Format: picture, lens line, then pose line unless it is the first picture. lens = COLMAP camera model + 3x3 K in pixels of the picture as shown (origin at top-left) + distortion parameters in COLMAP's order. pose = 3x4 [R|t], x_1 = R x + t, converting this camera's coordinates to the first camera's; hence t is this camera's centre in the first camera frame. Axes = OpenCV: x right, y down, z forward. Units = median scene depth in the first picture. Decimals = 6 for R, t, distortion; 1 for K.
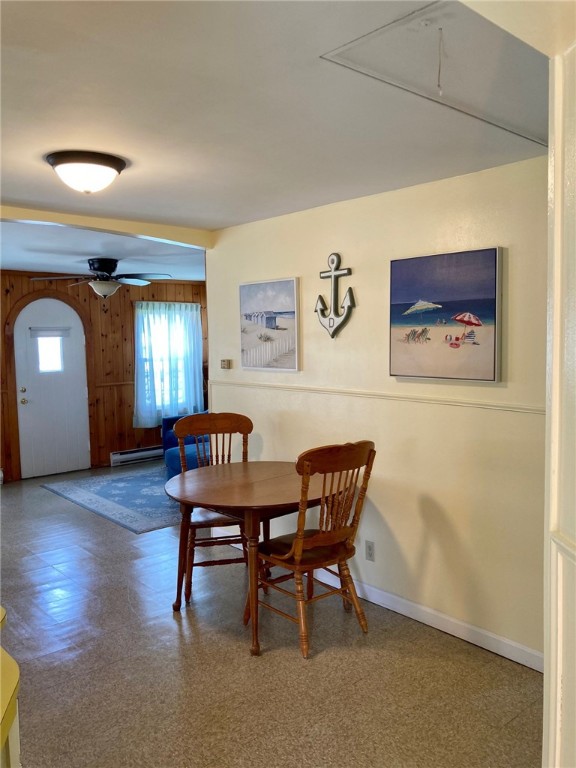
lens RADIAL K [[624.8, 0, 291.3], [0, 624.8, 379.1], [0, 0, 1]] dist [0.006690, -0.001596]
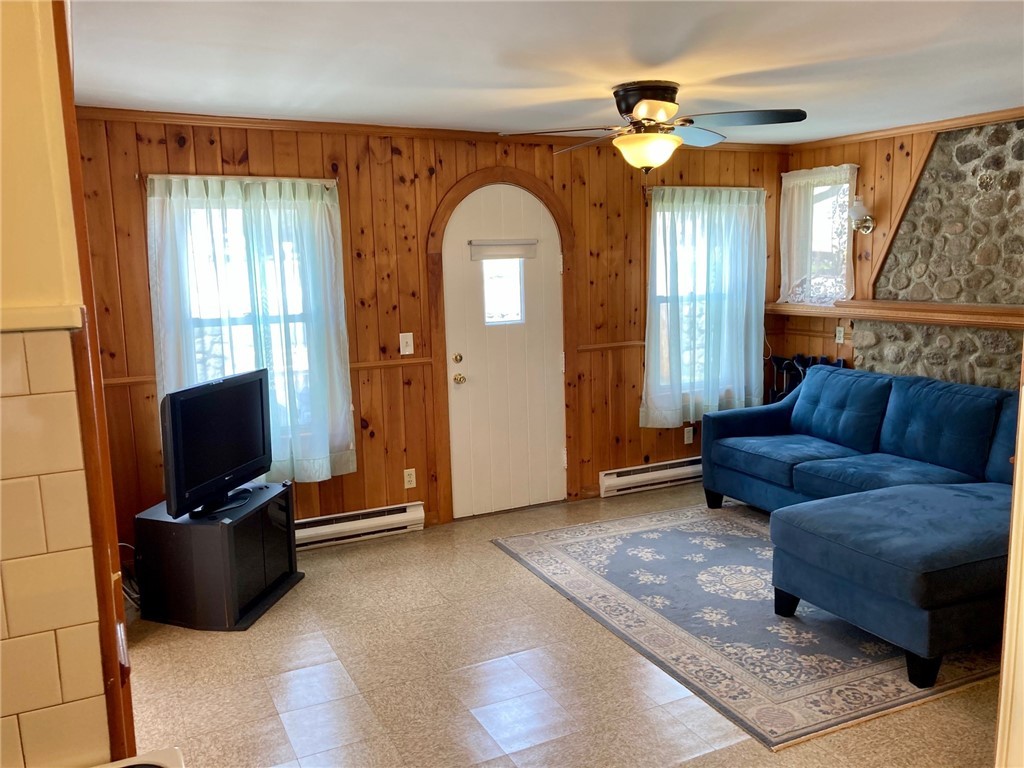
lens RADIAL K [[846.0, 0, 505.3], [0, 846.0, 378.6], [0, 0, 1]] dist [0.122339, -0.249482]
pose [[0.962090, 0.032640, -0.270774, -0.174475], [-0.010137, 0.996406, 0.084091, -0.024447], [0.272545, -0.078159, 0.958963, 0.283099]]
